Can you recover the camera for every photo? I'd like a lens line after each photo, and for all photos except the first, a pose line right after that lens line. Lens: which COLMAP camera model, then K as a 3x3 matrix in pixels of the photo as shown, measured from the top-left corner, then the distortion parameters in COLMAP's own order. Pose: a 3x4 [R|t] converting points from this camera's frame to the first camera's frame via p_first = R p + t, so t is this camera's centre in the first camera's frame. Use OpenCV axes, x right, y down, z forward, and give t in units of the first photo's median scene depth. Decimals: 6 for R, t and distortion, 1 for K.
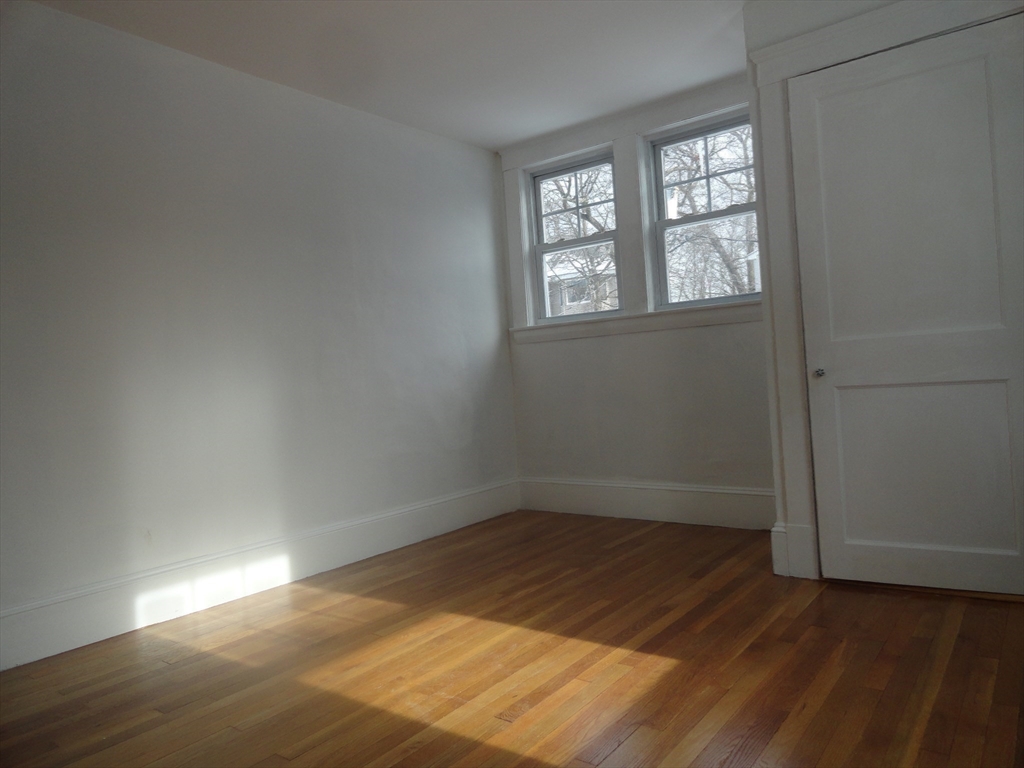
lens RADIAL K [[696.2, 0, 512.0], [0, 696.2, 384.0], [0, 0, 1]] dist [-0.017497, 0.000545]
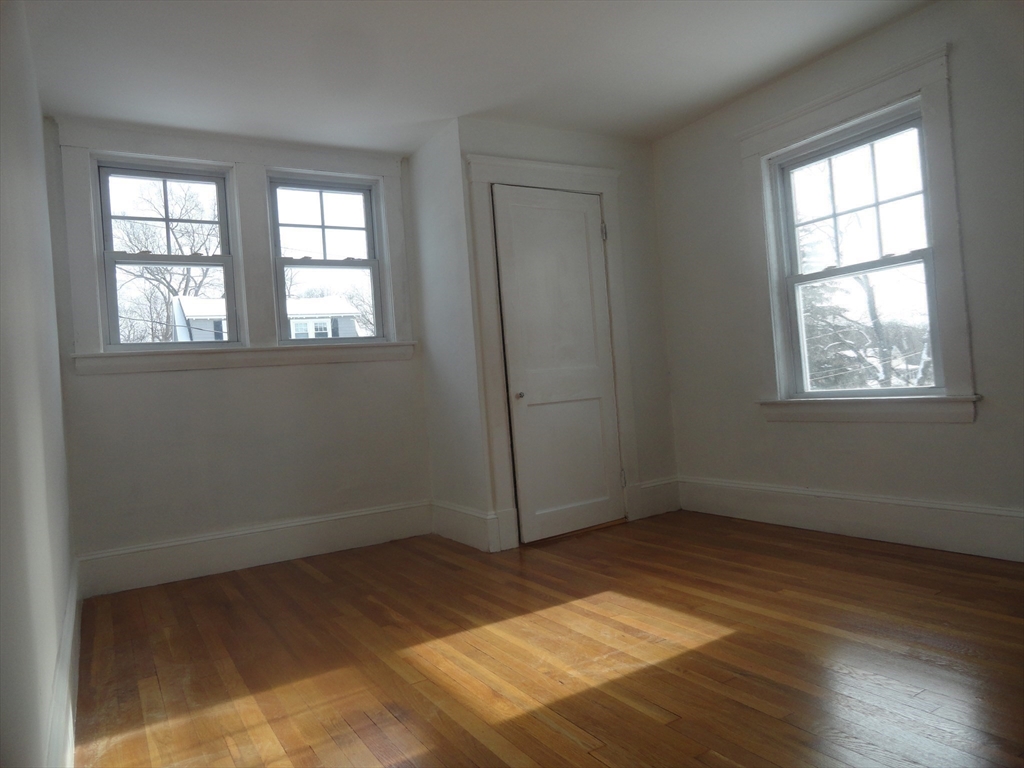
lens RADIAL K [[696.2, 0, 512.0], [0, 696.2, 384.0], [0, 0, 1]] dist [-0.017497, 0.000545]
pose [[0.358746, 0.041241, 0.932524, -0.920477], [0.065370, 0.995461, -0.069172, 0.060613], [-0.931143, 0.085775, 0.354422, 0.535897]]
